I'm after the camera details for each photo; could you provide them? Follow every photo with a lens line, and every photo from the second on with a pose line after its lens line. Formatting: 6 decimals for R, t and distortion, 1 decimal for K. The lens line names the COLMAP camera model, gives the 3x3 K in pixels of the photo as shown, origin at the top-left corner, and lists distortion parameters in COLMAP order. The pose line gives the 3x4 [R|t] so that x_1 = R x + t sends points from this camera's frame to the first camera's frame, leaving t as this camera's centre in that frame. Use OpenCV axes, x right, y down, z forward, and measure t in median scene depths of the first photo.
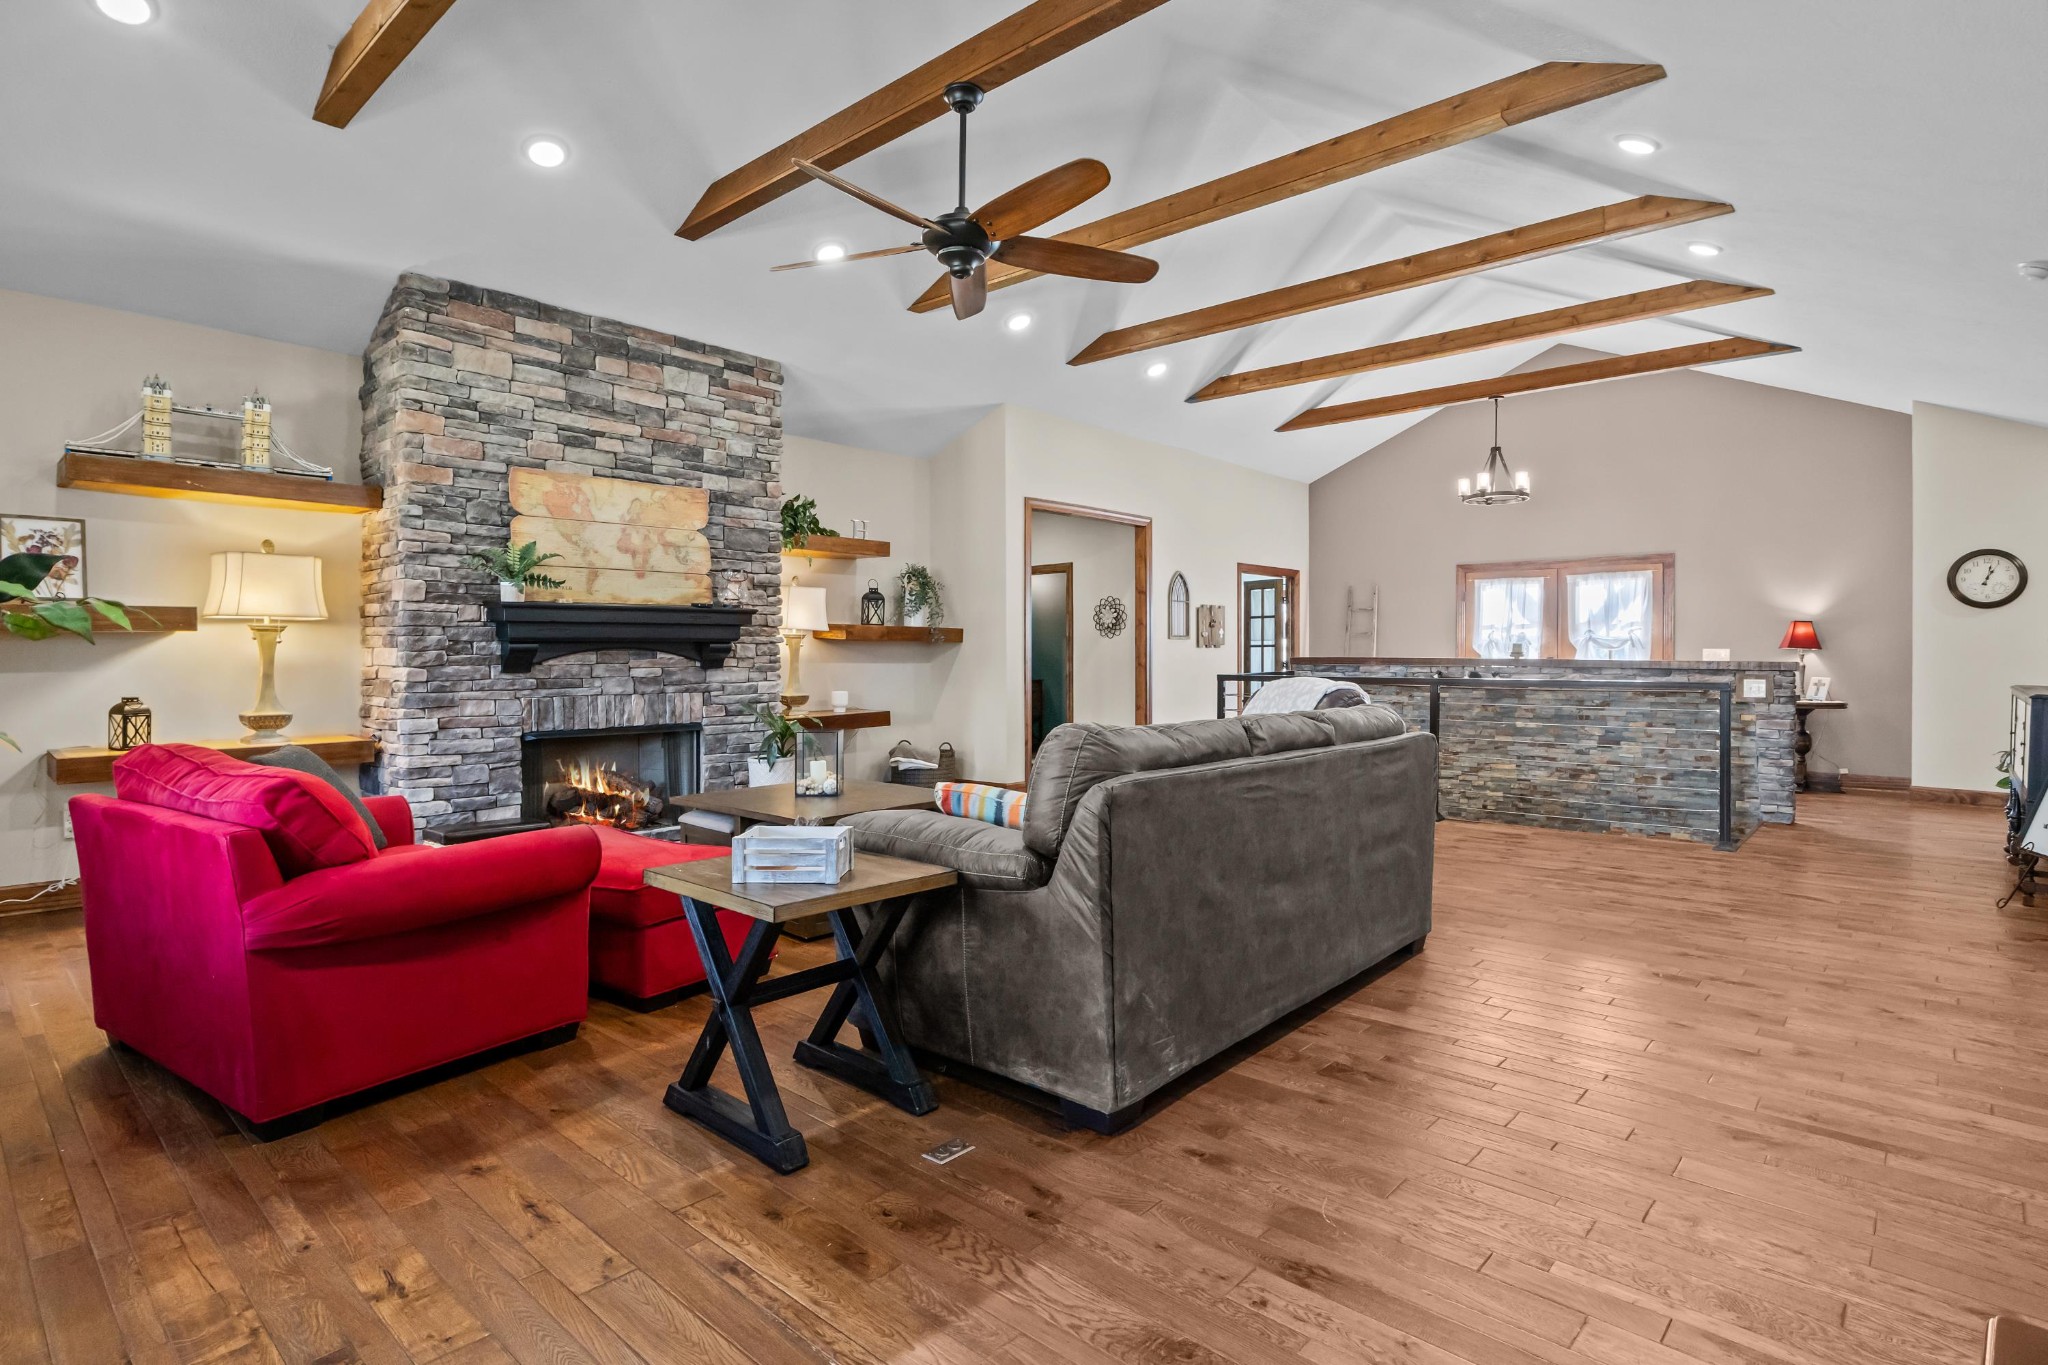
lens RADIAL K [[1027.4, 0, 1020.2], [0, 1027.4, 663.3], [0, 0, 1]] dist [-0.006629, -0.001486]
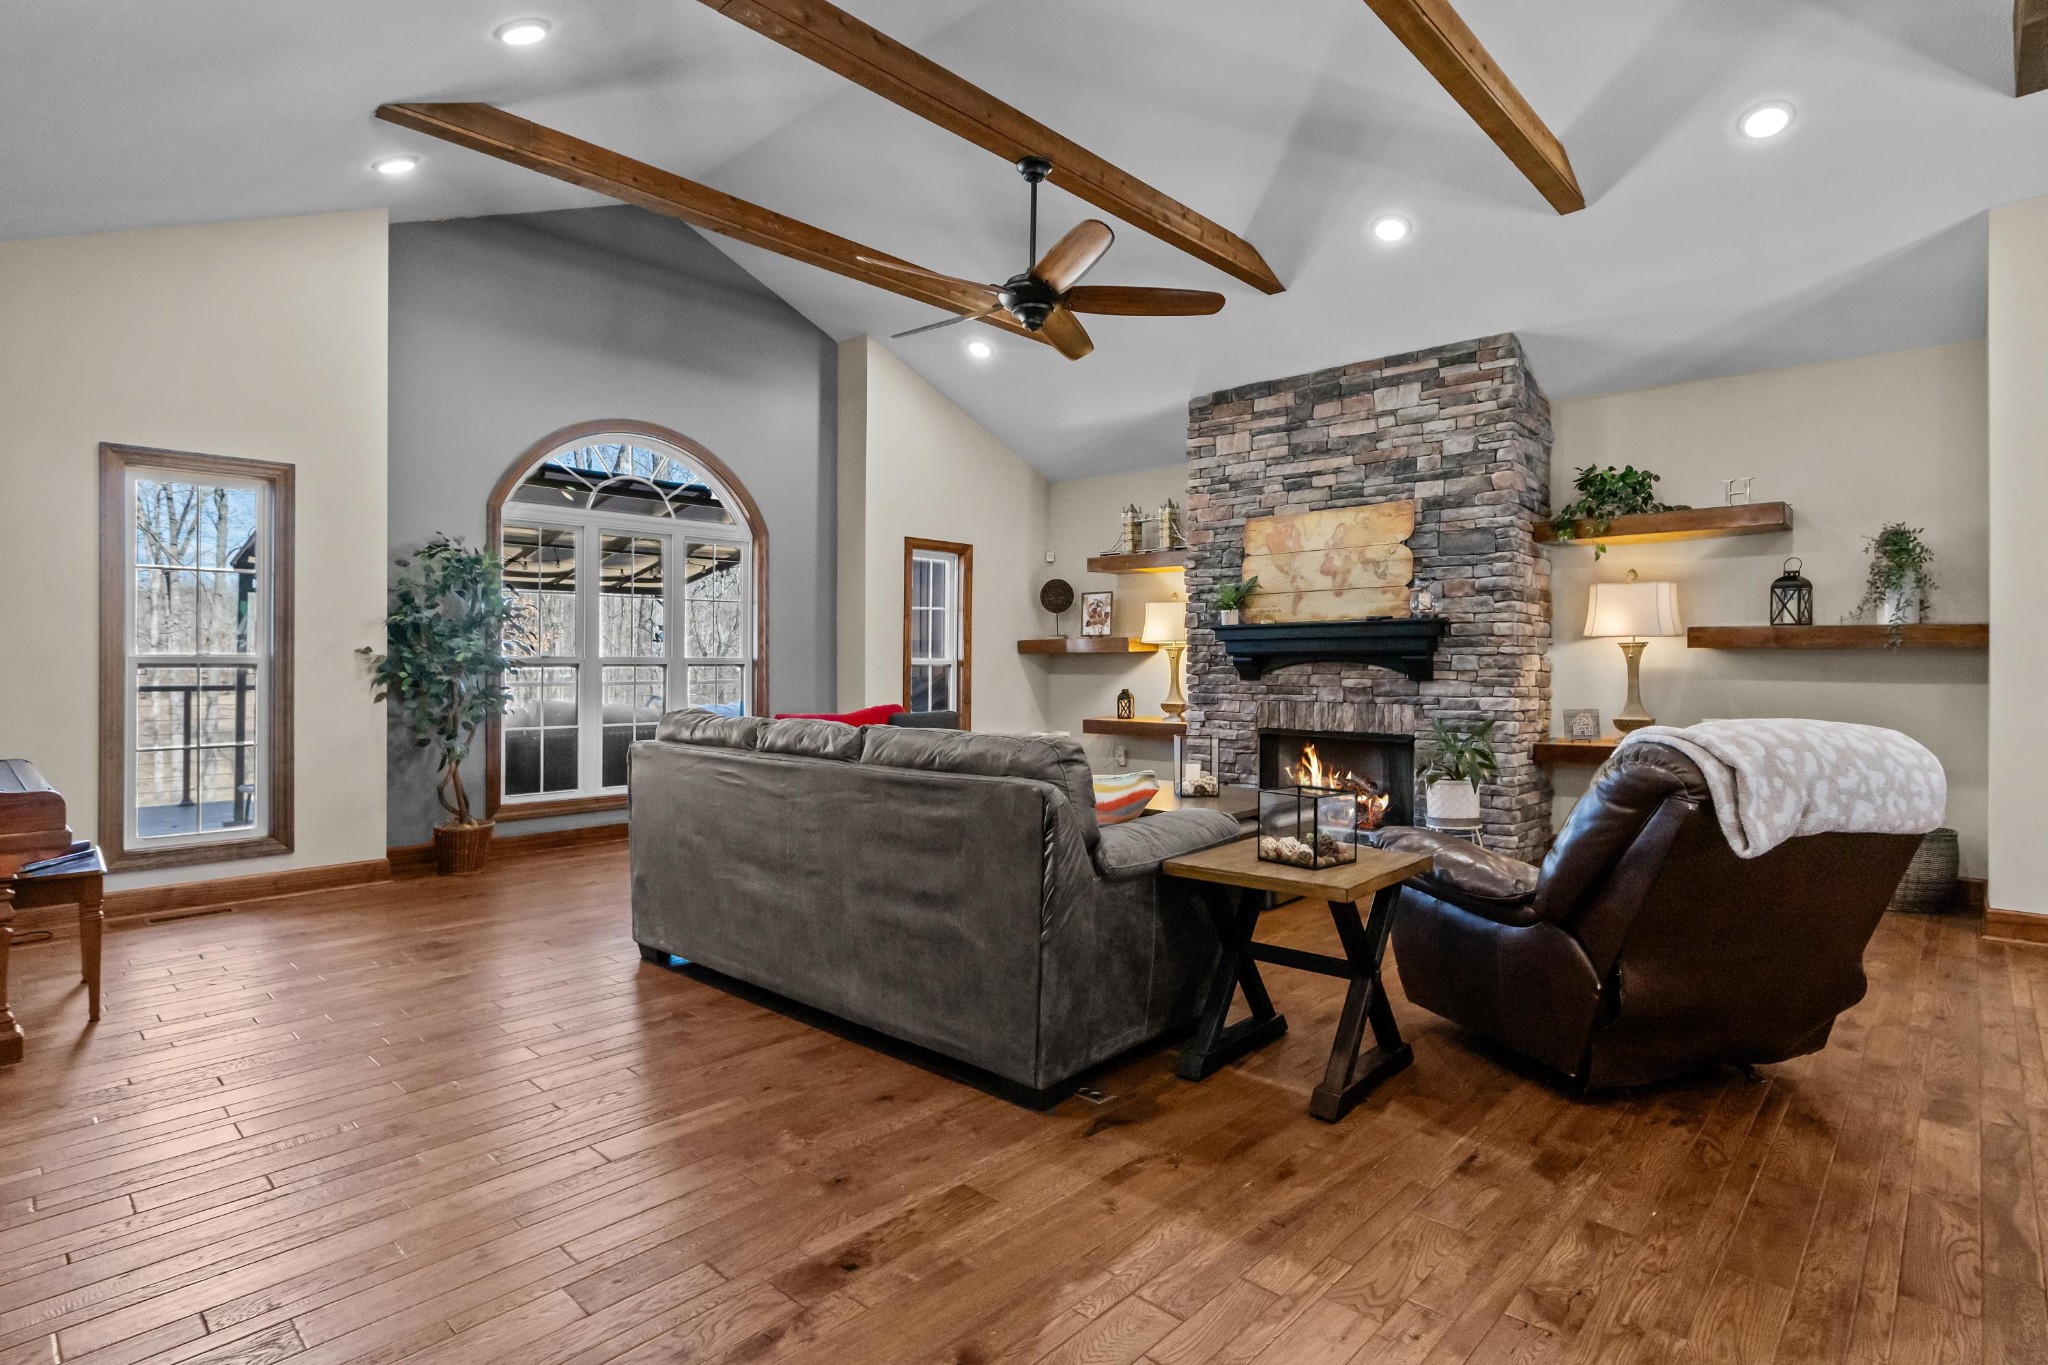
lens RADIAL K [[1027.4, 0, 1023.1], [0, 1027.4, 665.2], [0, 0, 1]] dist [-0.006629, -0.001486]
pose [[-0.015355, 0.004184, -0.999873, 0.721239], [-0.010478, 0.999936, 0.004345, -0.010934], [0.999827, 0.010543, -0.015310, 0.674444]]
